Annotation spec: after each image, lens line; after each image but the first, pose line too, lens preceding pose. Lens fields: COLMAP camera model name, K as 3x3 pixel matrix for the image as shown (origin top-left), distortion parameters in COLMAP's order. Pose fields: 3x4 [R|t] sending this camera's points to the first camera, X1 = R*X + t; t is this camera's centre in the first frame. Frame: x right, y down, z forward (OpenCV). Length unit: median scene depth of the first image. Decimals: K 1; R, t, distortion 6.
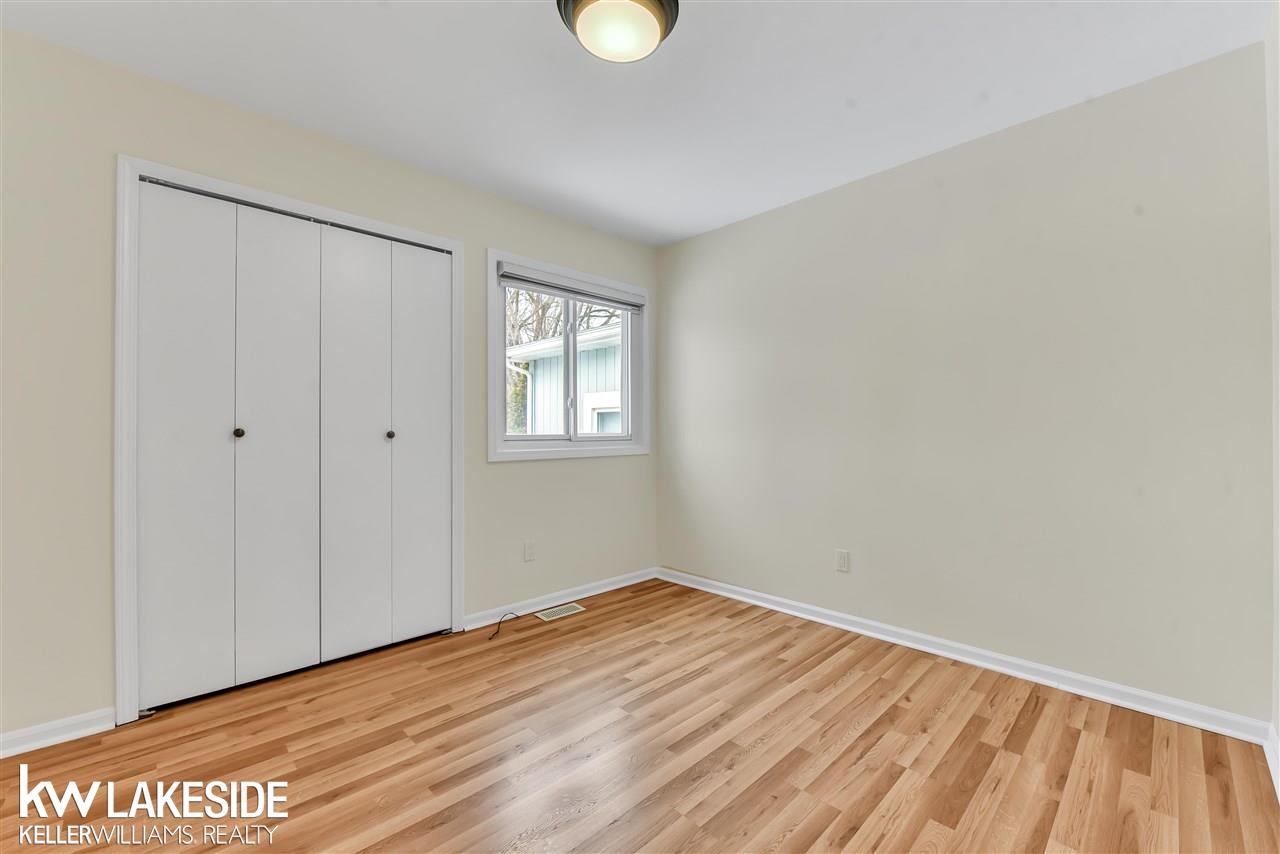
lens RADIAL K [[514.7, 0, 633.1], [0, 514.7, 429.2], [0, 0, 1]] dist [-0.002414, -0.000313]
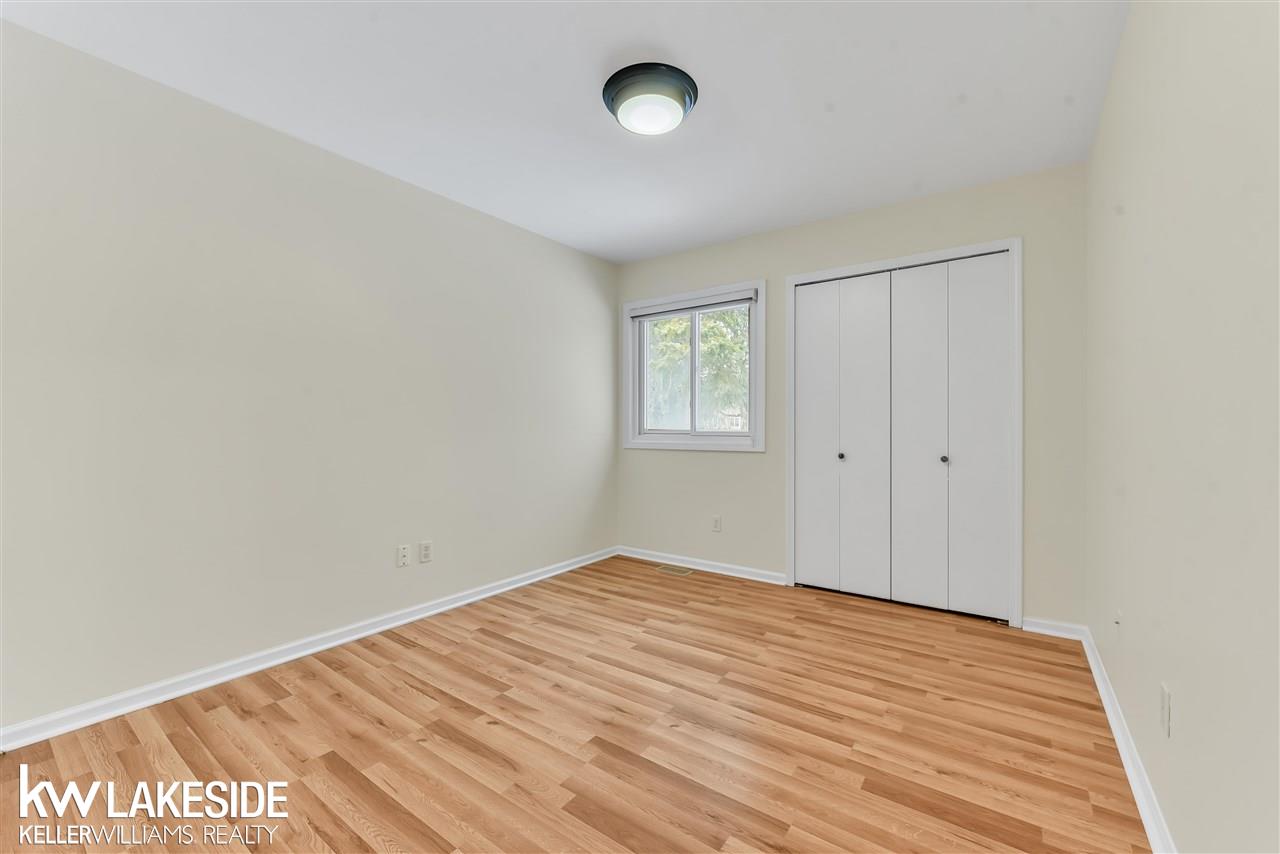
lens RADIAL K [[514.7, 0, 633.1], [0, 514.7, 429.2], [0, 0, 1]] dist [-0.002414, -0.000313]
pose [[0.173160, -0.011569, -0.984826, 0.798727], [0.001241, 0.999933, -0.011529, 0.004490], [0.984893, 0.000774, 0.173162, 0.581301]]
